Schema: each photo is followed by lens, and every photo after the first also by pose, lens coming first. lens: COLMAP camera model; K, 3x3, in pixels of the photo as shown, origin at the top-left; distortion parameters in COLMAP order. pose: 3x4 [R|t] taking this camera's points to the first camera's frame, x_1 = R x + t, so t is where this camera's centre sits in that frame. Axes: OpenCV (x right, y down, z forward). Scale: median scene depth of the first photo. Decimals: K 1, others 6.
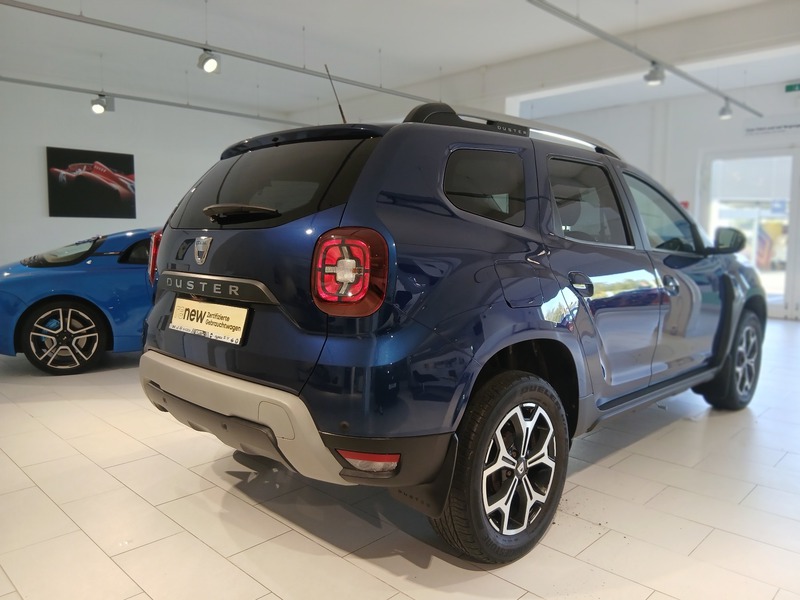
lens RADIAL K [[605.9, 0, 402.6], [0, 605.9, 309.5], [0, 0, 1]] dist [0.105209, -0.205083]
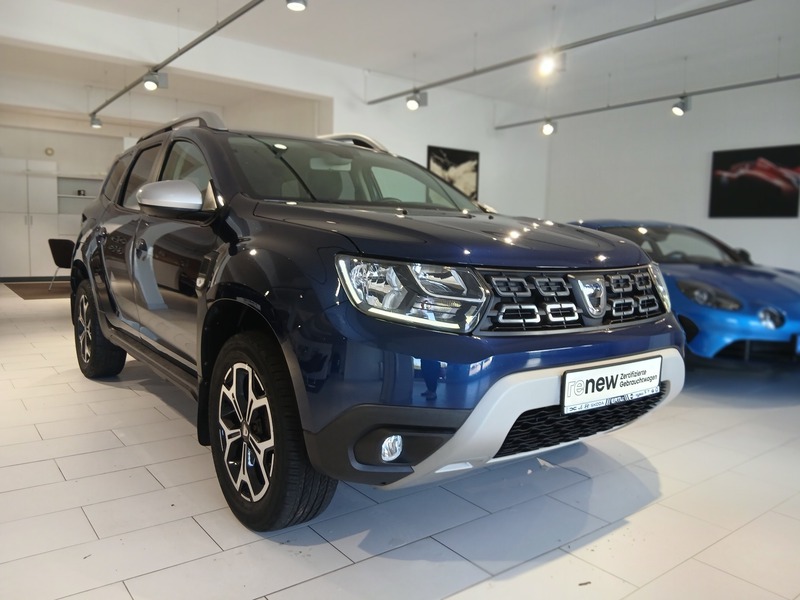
lens RADIAL K [[605.9, 0, 402.6], [0, 605.9, 309.5], [0, 0, 1]] dist [0.105209, -0.205083]
pose [[-0.133675, 0.102588, -0.985701, 0.549558], [-0.146755, 0.981612, 0.122065, -0.047195], [0.980099, 0.160974, -0.116162, 0.622473]]
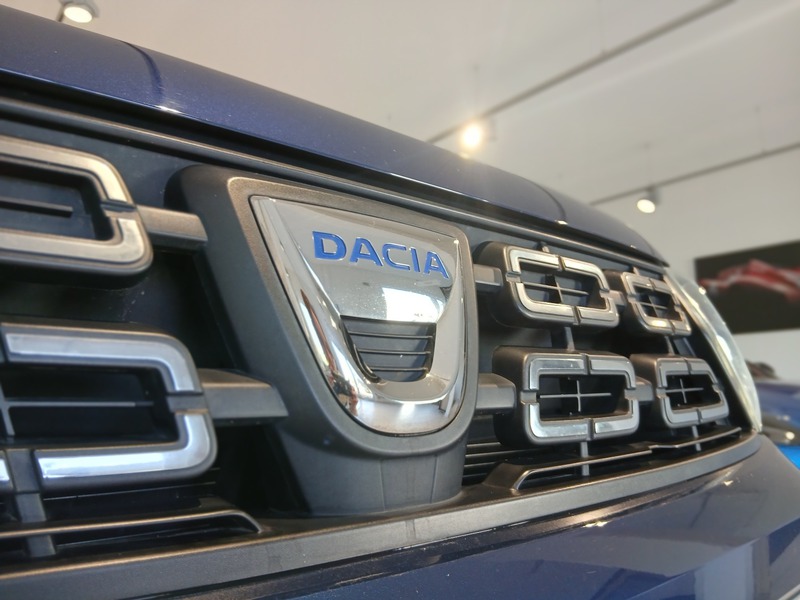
lens RADIAL K [[605.9, 0, 402.6], [0, 605.9, 309.5], [0, 0, 1]] dist [0.105209, -0.205083]
pose [[-0.105757, -0.142050, -0.984194, 0.321376], [-0.114215, 0.984929, -0.129883, -0.027965], [0.987811, 0.098674, -0.120387, 0.677225]]
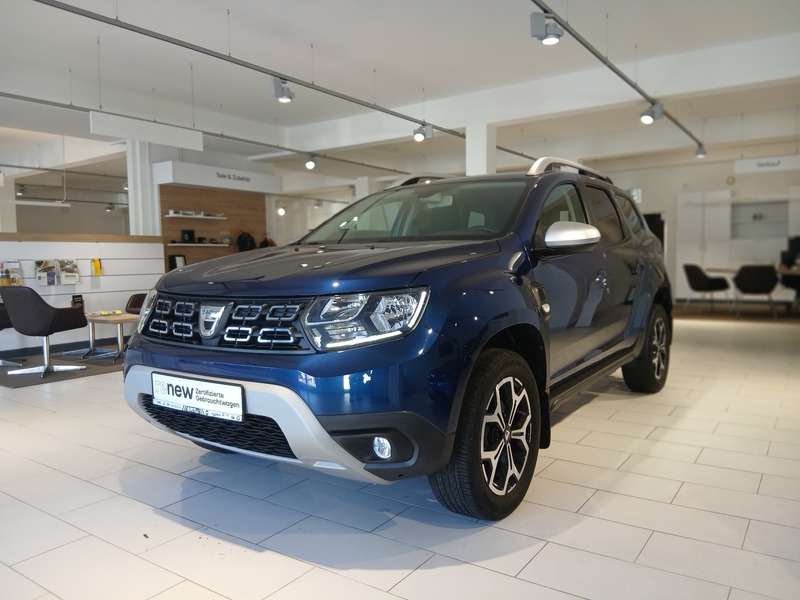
lens RADIAL K [[605.9, 0, 402.6], [0, 605.9, 309.5], [0, 0, 1]] dist [0.105209, -0.205083]
pose [[-0.985556, 0.024518, -0.167566, 0.237558], [-0.009888, 0.979445, 0.201469, -0.100360], [0.169062, 0.200216, -0.965055, 0.980097]]
